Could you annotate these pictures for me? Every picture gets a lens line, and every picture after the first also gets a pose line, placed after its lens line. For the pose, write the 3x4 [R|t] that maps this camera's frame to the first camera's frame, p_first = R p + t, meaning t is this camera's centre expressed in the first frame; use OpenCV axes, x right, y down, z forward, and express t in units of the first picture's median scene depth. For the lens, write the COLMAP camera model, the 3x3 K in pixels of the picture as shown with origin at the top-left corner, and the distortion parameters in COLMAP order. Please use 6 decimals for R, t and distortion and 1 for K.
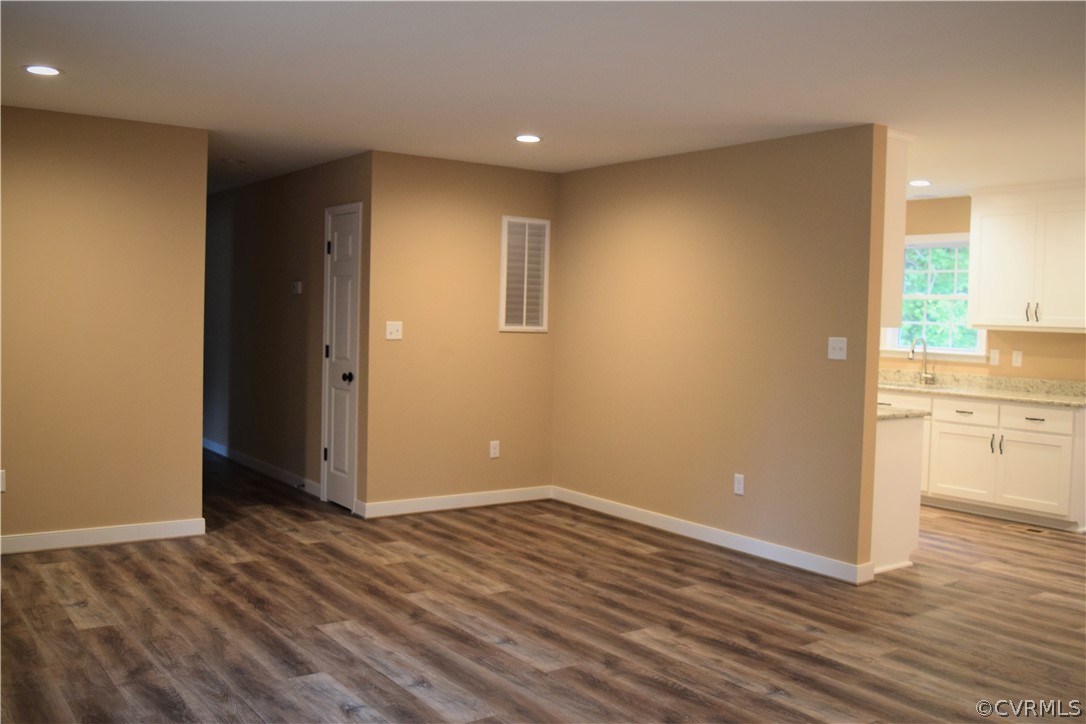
lens RADIAL K [[985.4, 0, 533.0], [0, 985.4, 357.8], [0, 0, 1]] dist [-0.074685, 0.000000]
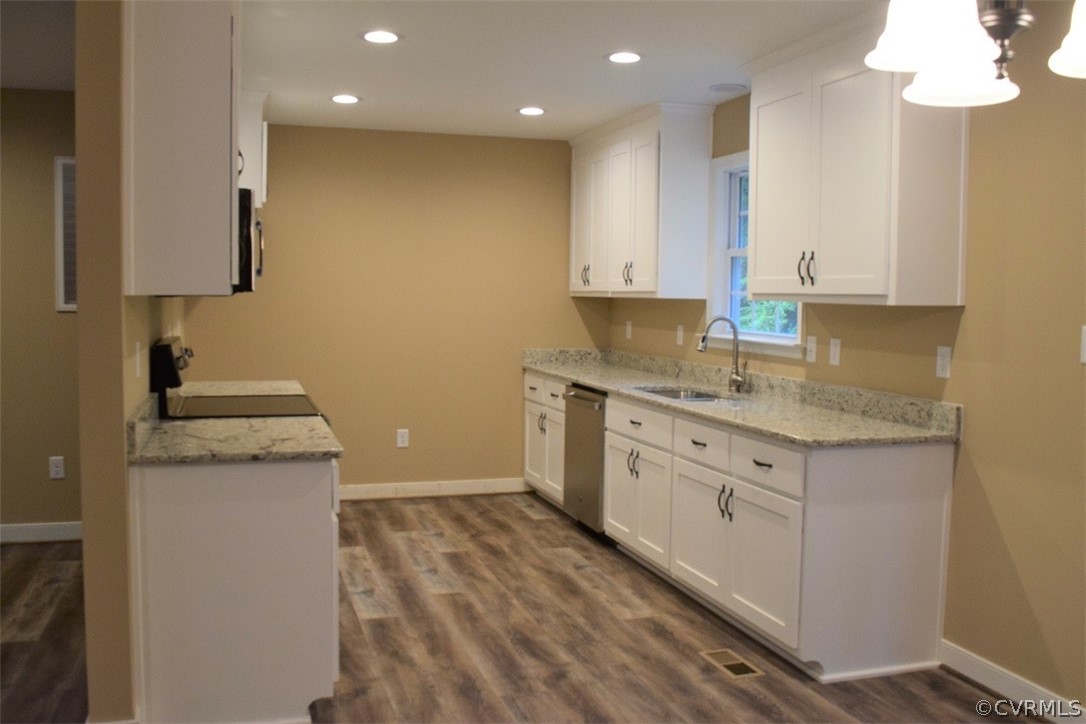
lens RADIAL K [[985.4, 0, 537.8], [0, 985.4, 360.7], [0, 0, 1]] dist [-0.074685, 0.000000]
pose [[0.947231, 0.009168, -0.320422, 0.887518], [-0.003651, 0.999835, 0.017816, -0.005802], [0.320532, -0.015707, 0.947107, 0.671225]]
